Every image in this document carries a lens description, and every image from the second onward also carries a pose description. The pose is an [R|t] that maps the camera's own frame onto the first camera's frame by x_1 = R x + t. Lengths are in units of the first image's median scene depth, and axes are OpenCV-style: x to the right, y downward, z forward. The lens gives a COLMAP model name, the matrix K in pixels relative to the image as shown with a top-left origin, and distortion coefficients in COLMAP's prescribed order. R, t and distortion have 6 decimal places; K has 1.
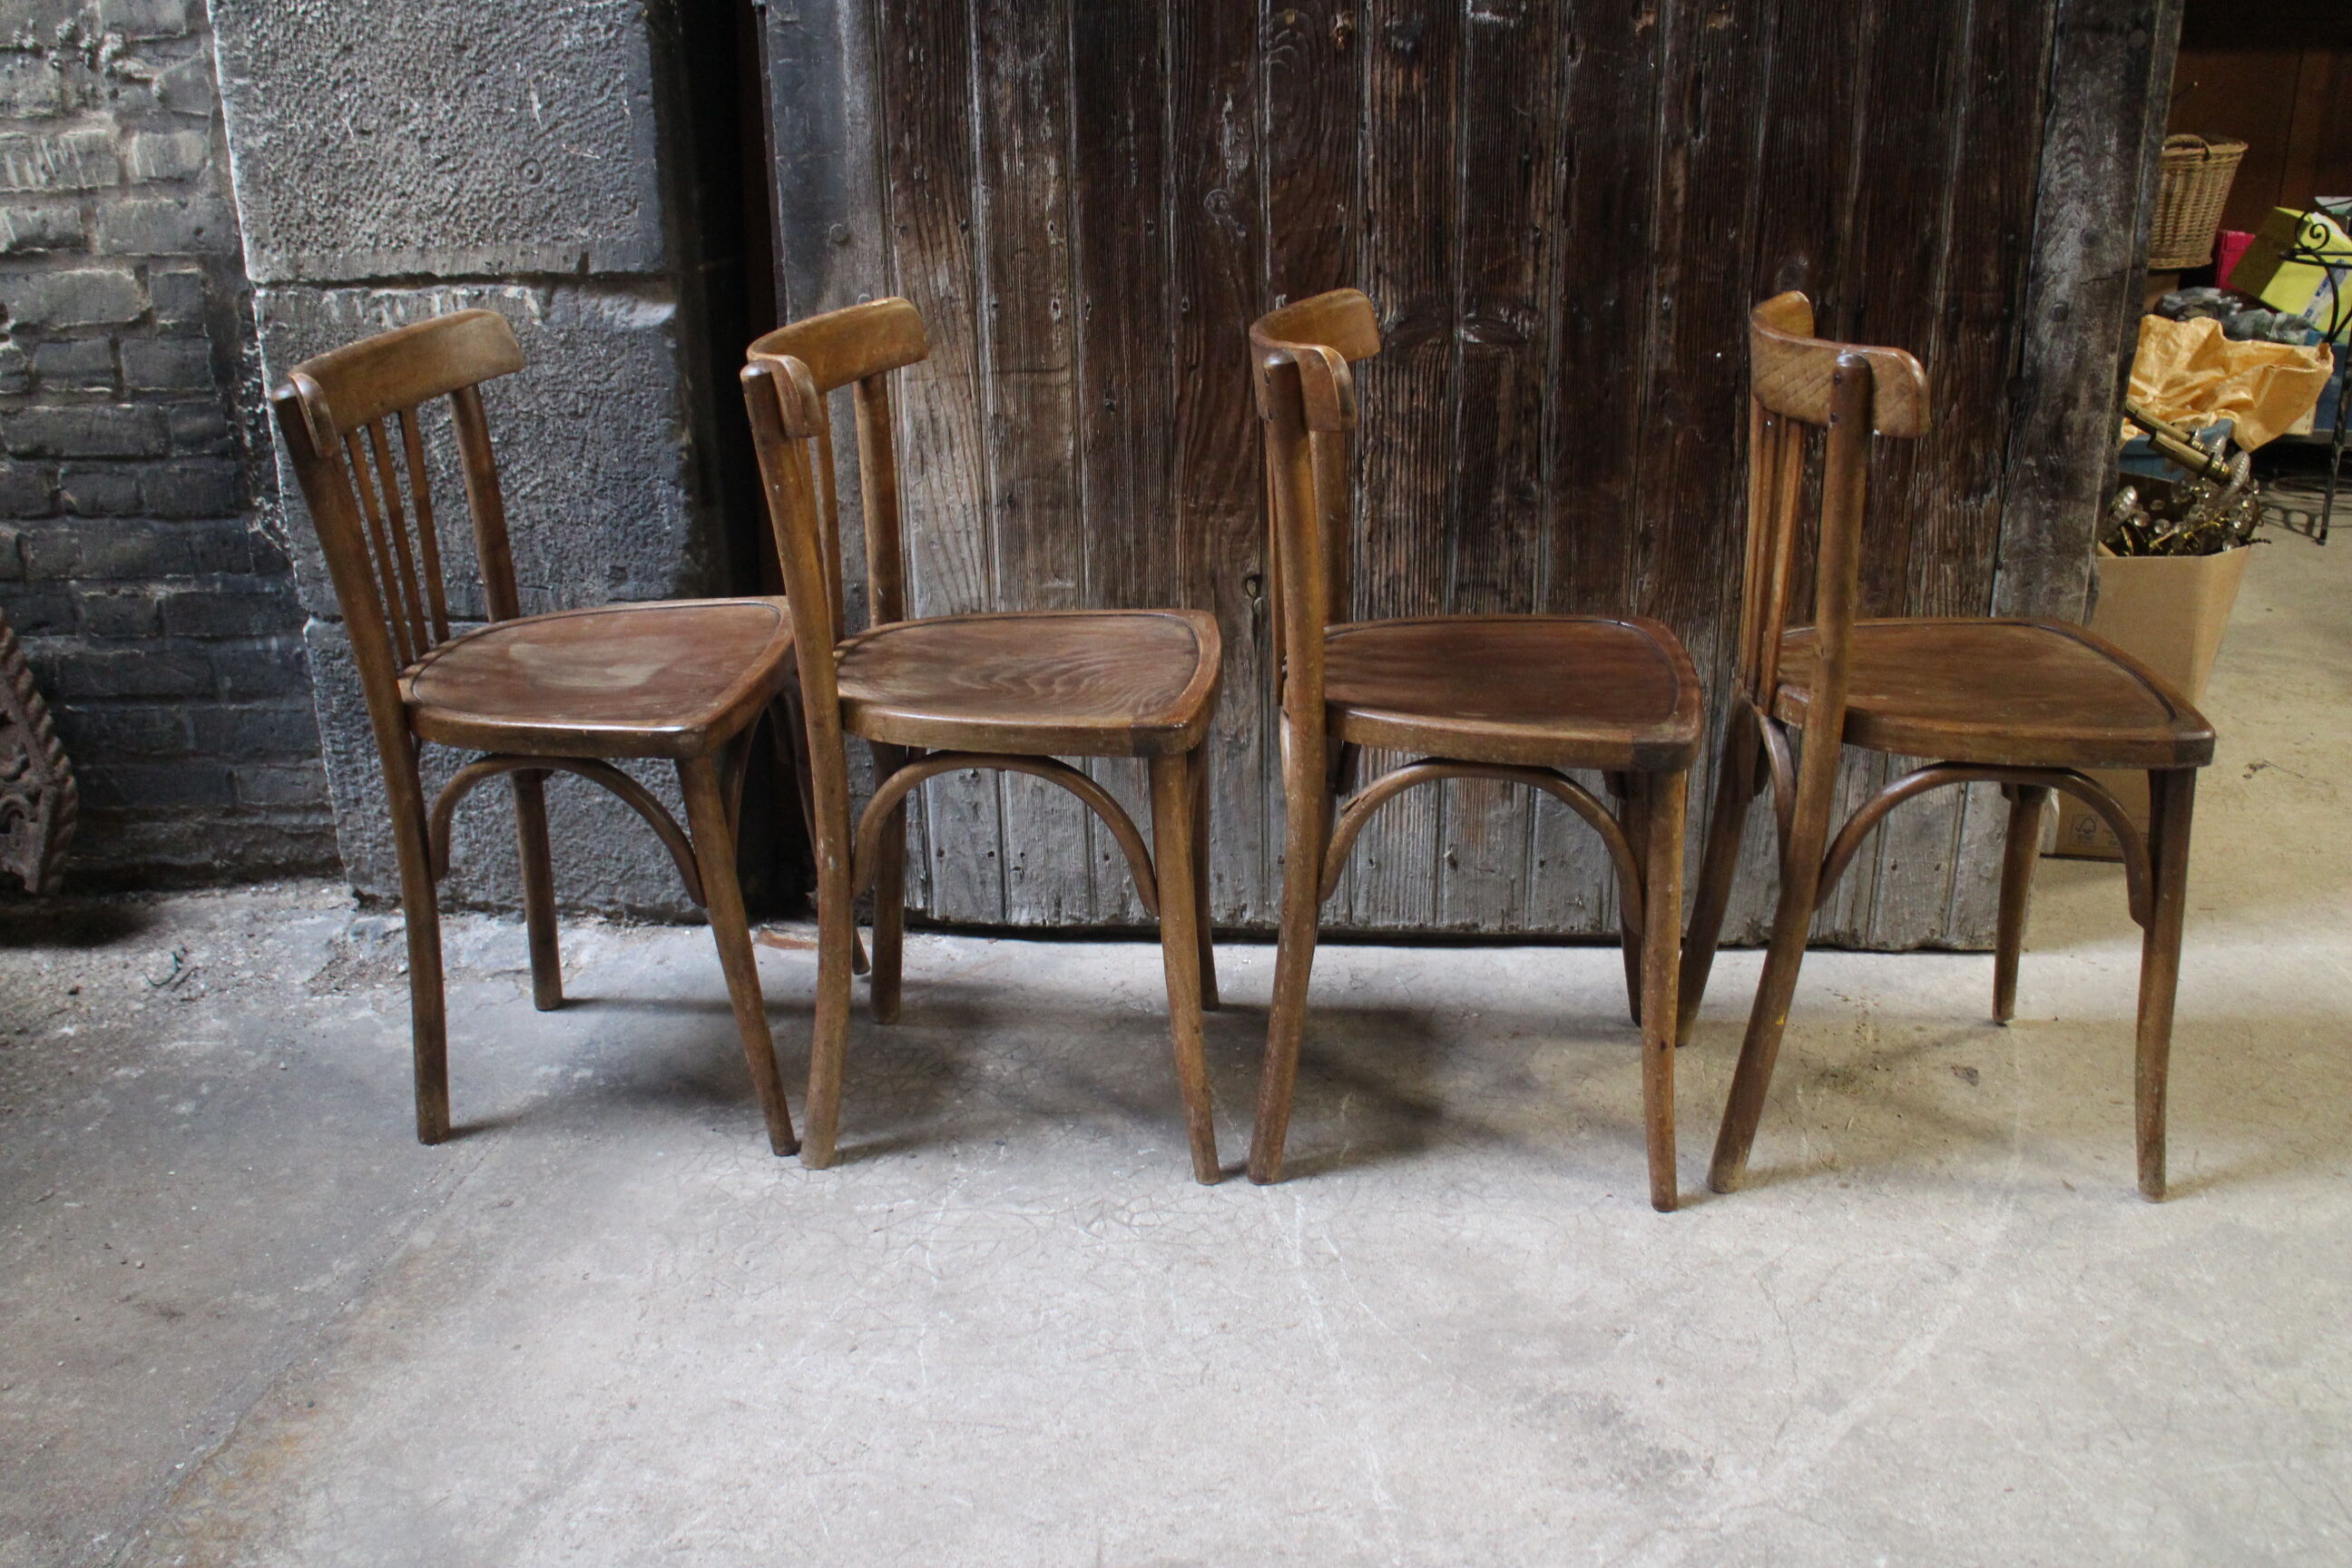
lens RADIAL K [[1950.7, 0, 1197.7], [0, 1950.7, 772.5], [0, 0, 1]] dist [-0.171464, 0.132275]
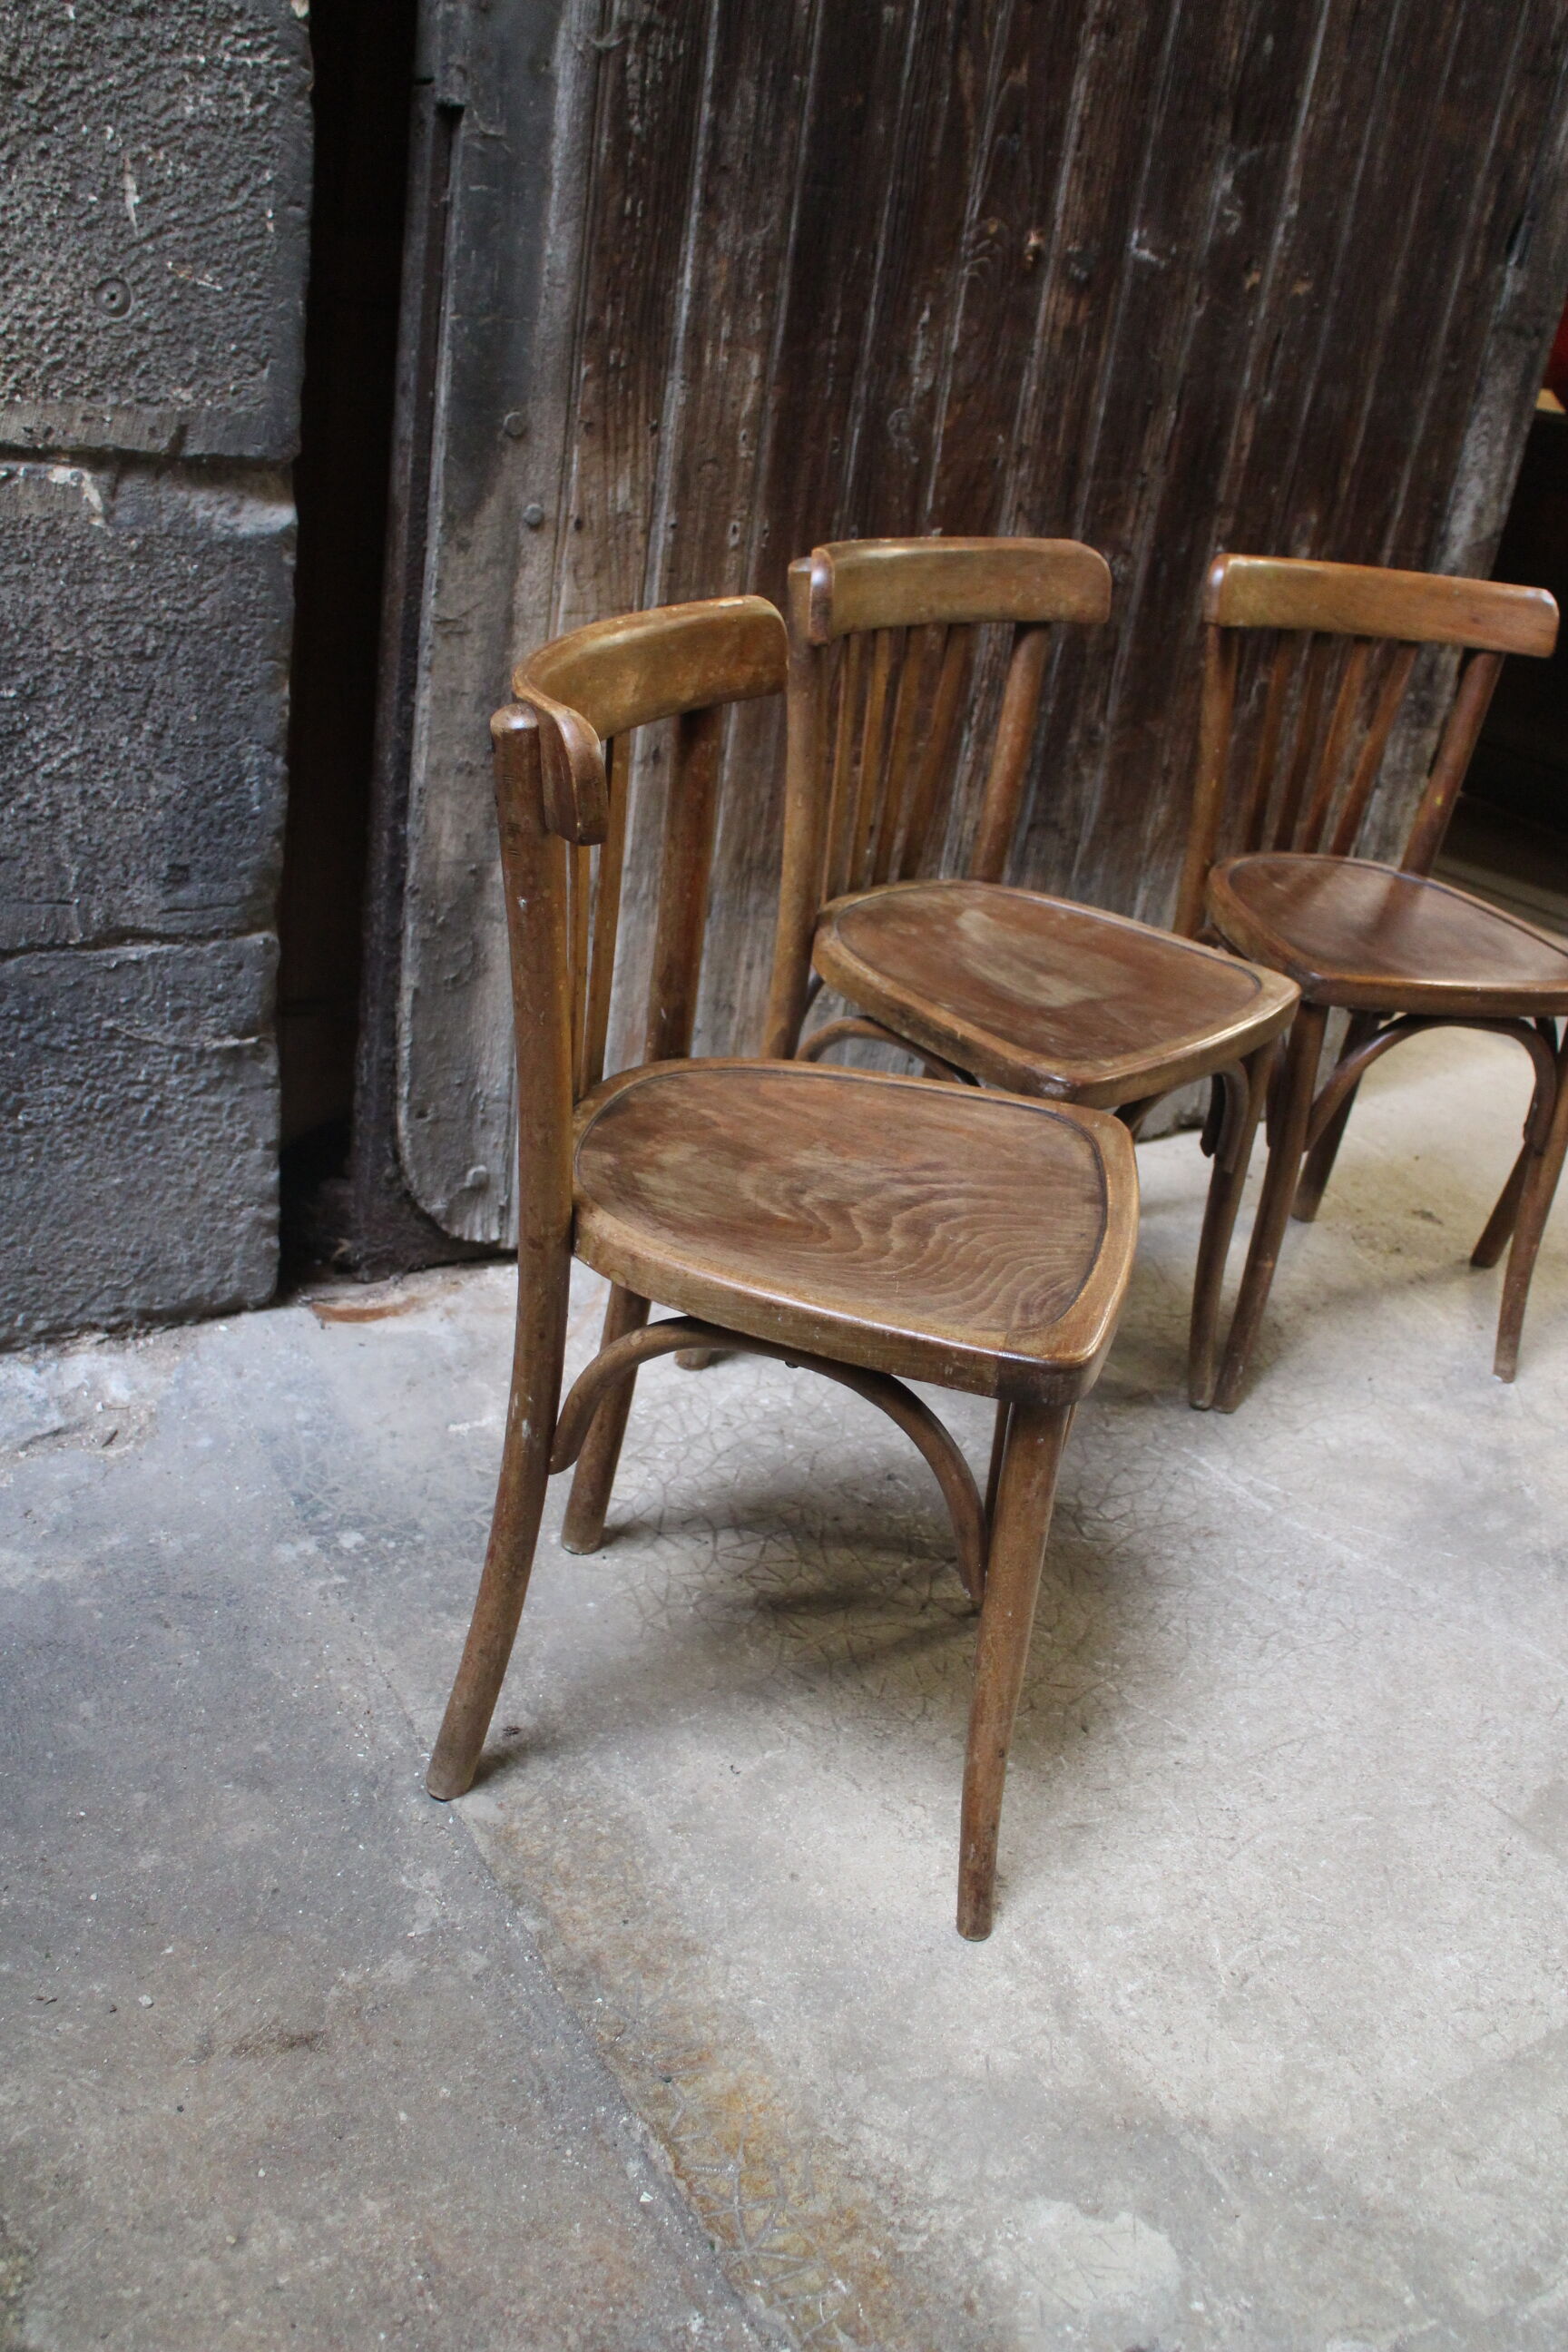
lens RADIAL K [[1950.7, 0, 780.2], [0, 1950.7, 1202.1], [0, 0, 1]] dist [-0.171464, 0.132275]
pose [[0.773541, -0.177032, 0.608518, -0.636079], [0.080520, 0.979864, 0.182709, -0.103541], [-0.628611, -0.092335, 0.772219, 0.305431]]
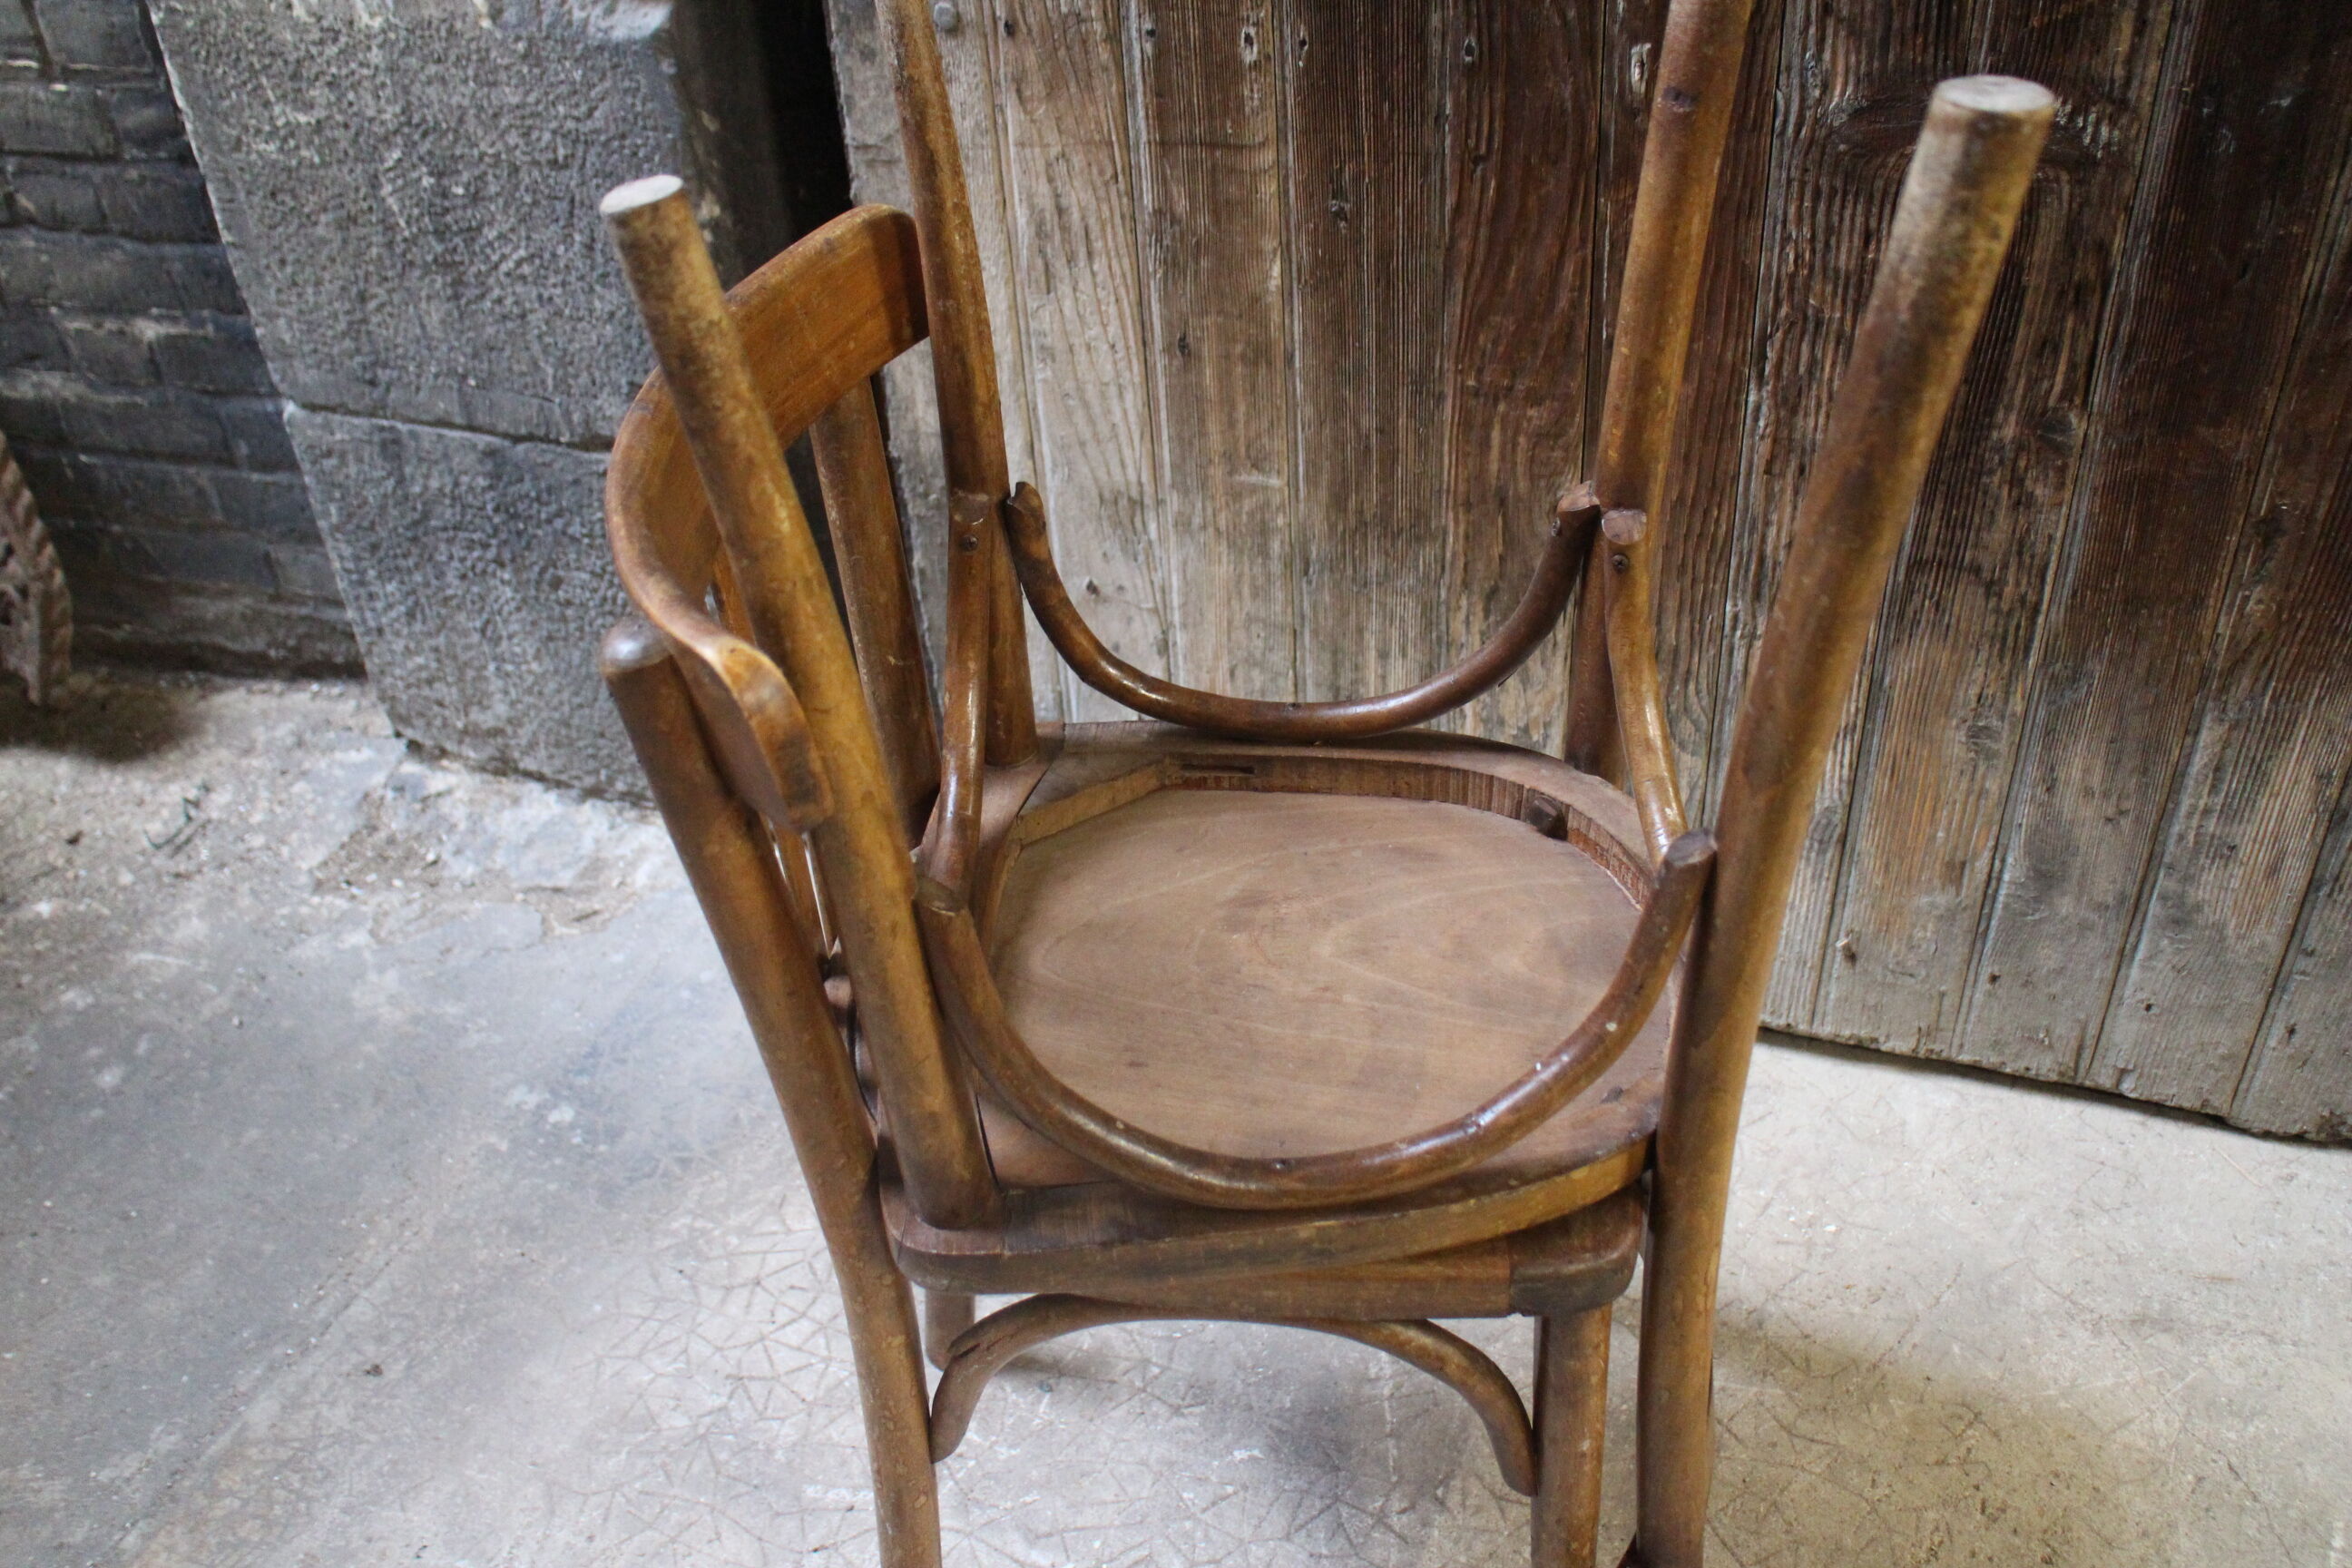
lens RADIAL K [[2011.8, 0, 1193.7], [0, 2011.8, 772.9], [0, 0, 1]] dist [-0.160504, 0.123881]
pose [[0.959525, 0.130396, -0.249616, 0.087092], [-0.053675, 0.954778, 0.292434, -0.206090], [0.276460, -0.267200, 0.923133, 0.398143]]
